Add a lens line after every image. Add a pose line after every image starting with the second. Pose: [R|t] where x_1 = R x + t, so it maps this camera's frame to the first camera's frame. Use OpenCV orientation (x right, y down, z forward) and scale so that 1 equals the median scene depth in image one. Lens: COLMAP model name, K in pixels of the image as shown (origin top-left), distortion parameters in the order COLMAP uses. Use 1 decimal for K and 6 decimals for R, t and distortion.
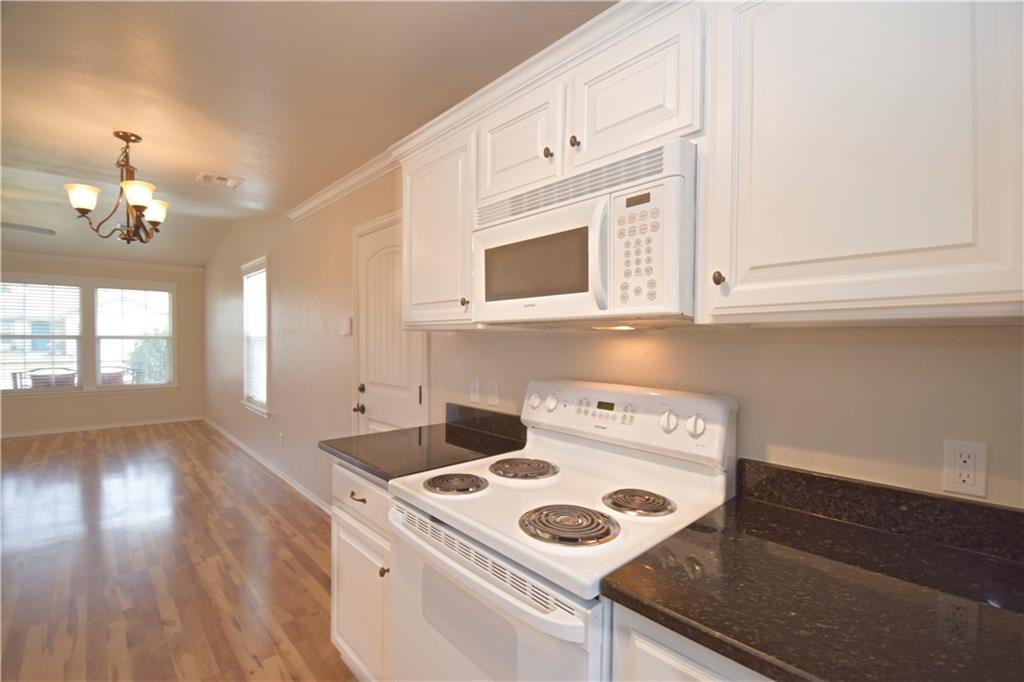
lens RADIAL K [[446.8, 0, 513.1], [0, 446.8, 346.8], [0, 0, 1]] dist [0.002019, -0.013132]
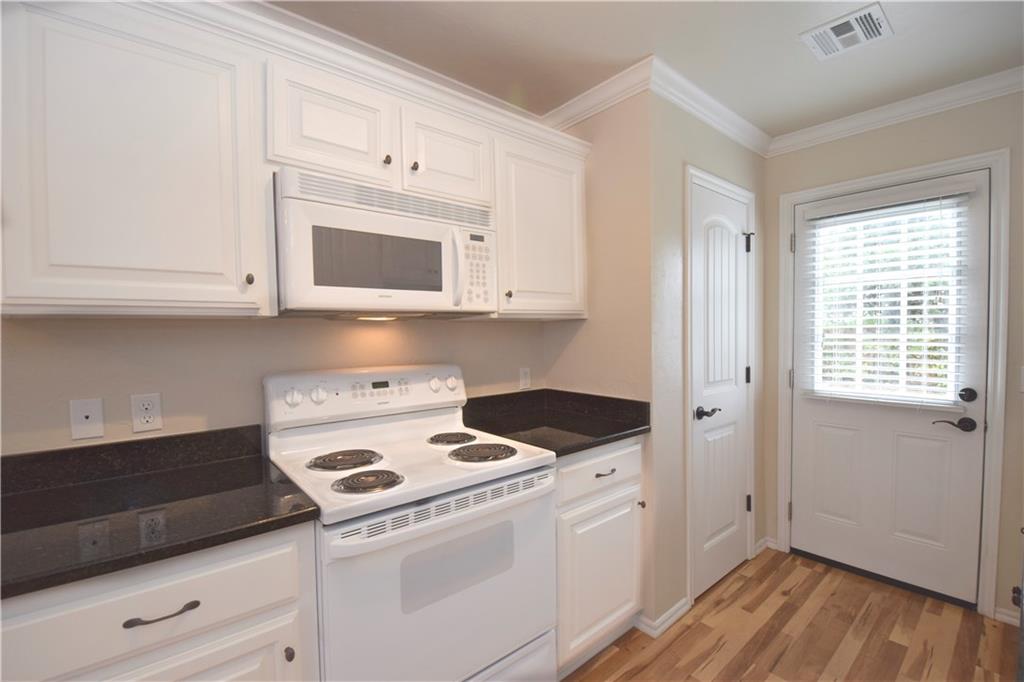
lens RADIAL K [[446.8, 0, 518.0], [0, 446.8, 347.6], [0, 0, 1]] dist [0.002019, -0.013132]
pose [[0.045059, -0.042672, 0.998073, -1.170332], [0.031542, 0.998650, 0.041273, -0.003462], [-0.998486, 0.029622, 0.046344, 0.718330]]
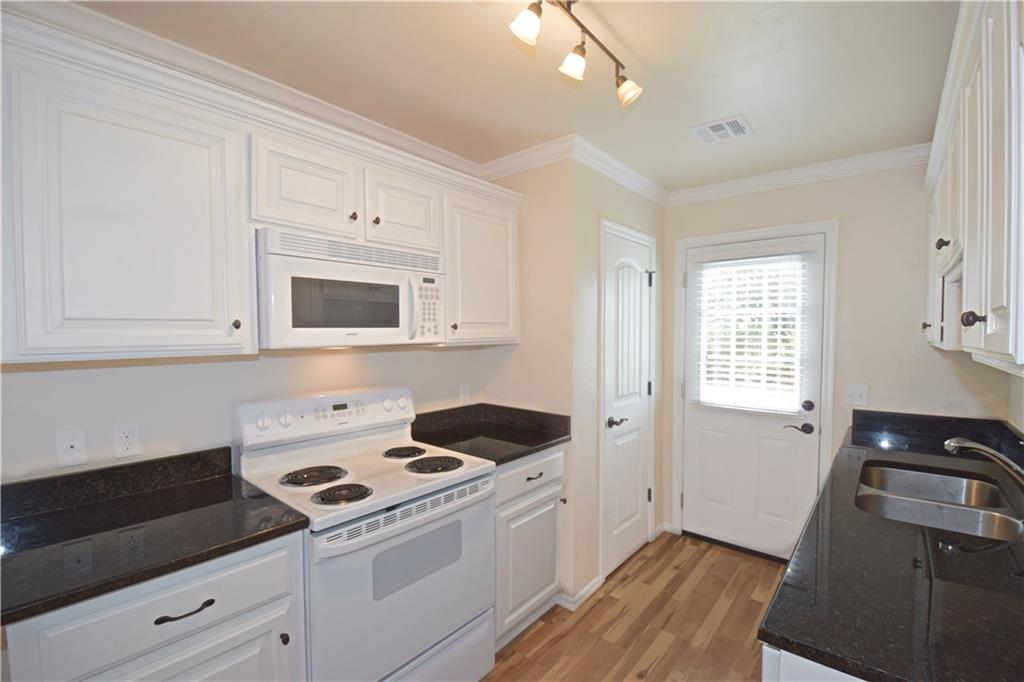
lens RADIAL K [[446.8, 0, 517.4], [0, 446.8, 347.0], [0, 0, 1]] dist [0.002019, -0.013132]
pose [[-0.120772, -0.043138, 0.991743, -1.442065], [0.017044, 0.998818, 0.045521, -0.120168], [-0.992534, 0.022401, -0.119894, 0.781112]]
